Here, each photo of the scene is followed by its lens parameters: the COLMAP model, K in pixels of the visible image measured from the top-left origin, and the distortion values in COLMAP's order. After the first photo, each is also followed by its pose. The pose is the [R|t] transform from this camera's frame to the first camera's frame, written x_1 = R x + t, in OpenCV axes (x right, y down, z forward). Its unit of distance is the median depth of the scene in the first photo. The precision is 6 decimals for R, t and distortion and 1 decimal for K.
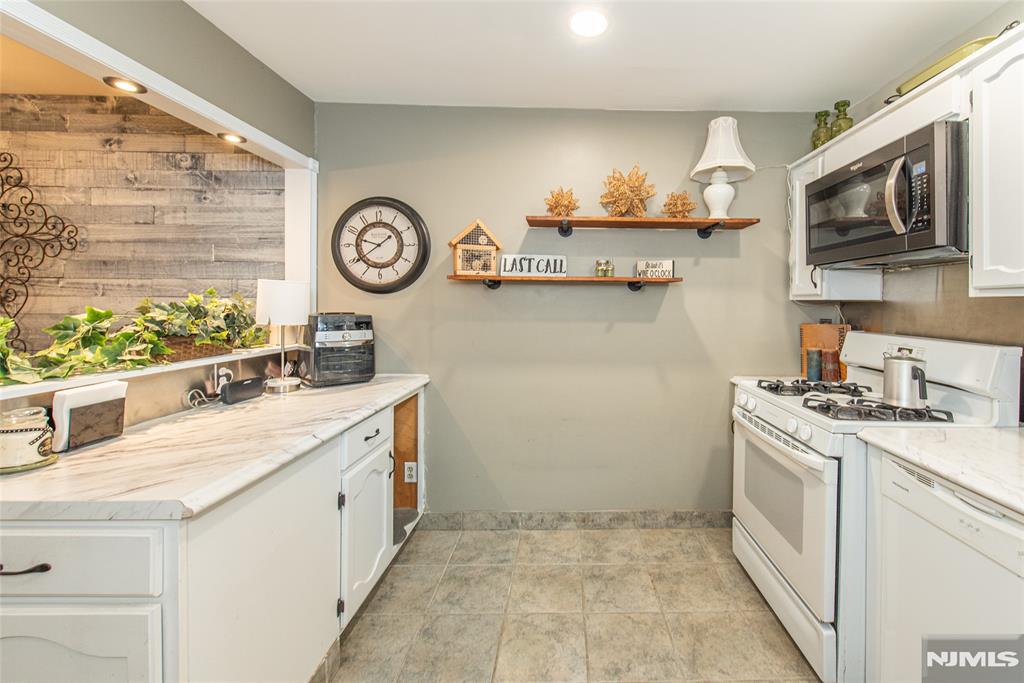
lens RADIAL K [[406.6, 0, 557.1], [0, 406.6, 308.6], [0, 0, 1]] dist [-0.007574, -0.000099]
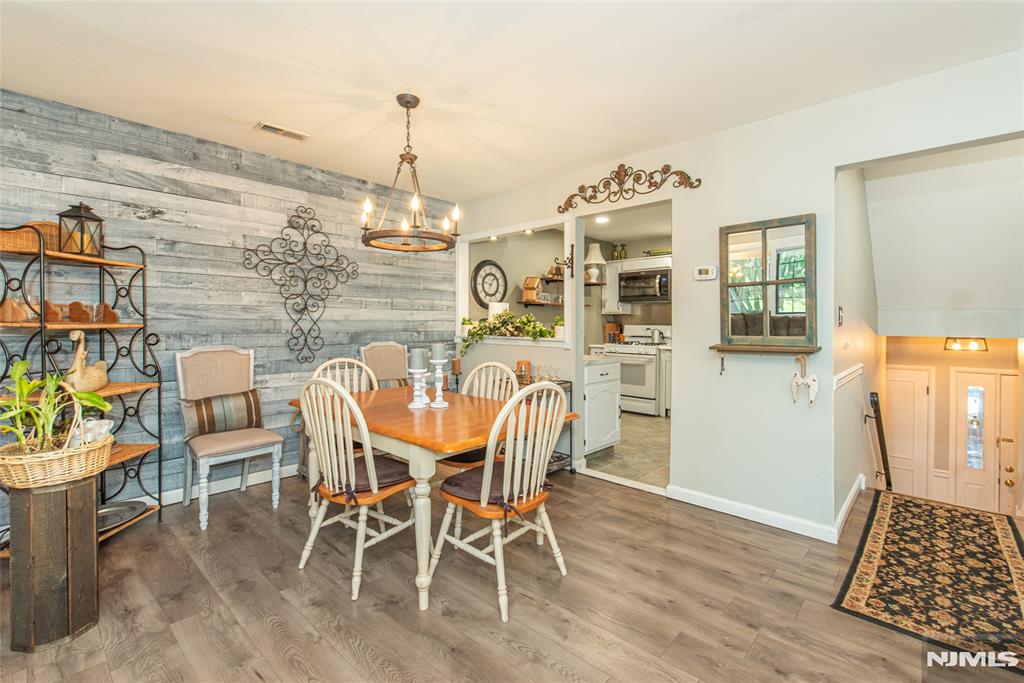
lens RADIAL K [[455.3, 0, 520.9], [0, 455.3, 327.6], [0, 0, 1]] dist [-0.013307, 0.000246]
pose [[0.691731, -0.016204, 0.721974, -1.991828], [0.009434, 0.999866, 0.013402, 0.024469], [-0.722094, -0.002460, 0.691791, -0.658655]]
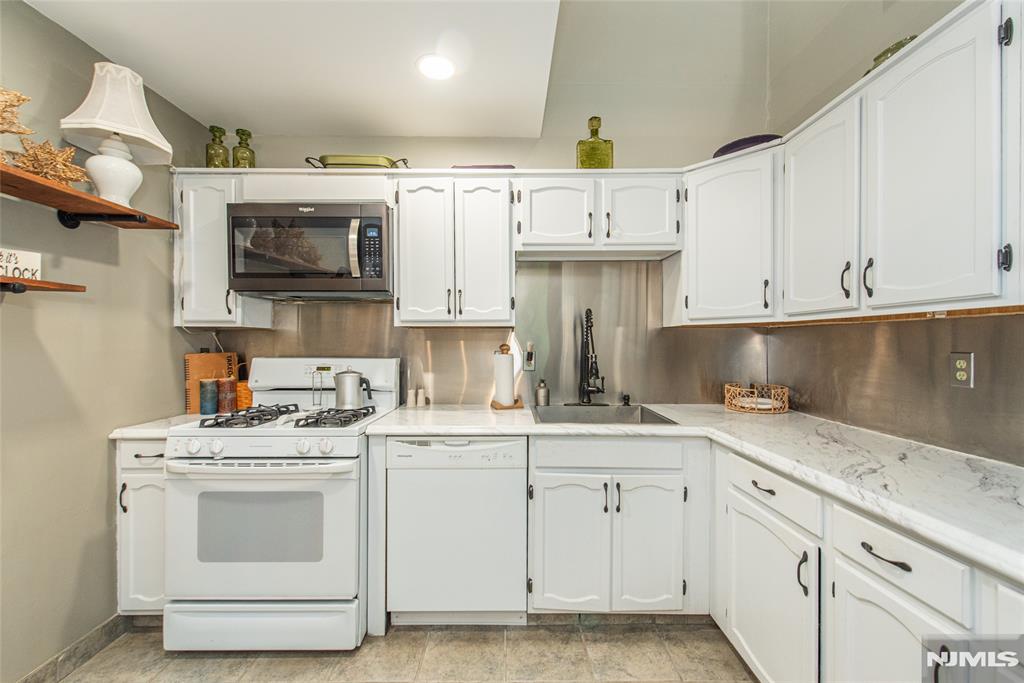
lens RADIAL K [[430.3, 0, 513.0], [0, 430.3, 344.9], [0, 0, 1]] dist [0.003153, 0.000070]
pose [[0.014391, -0.014204, 0.999796, -0.345076], [0.010212, 0.999849, 0.014058, 0.013437], [-0.999844, 0.010008, 0.014534, 0.299875]]
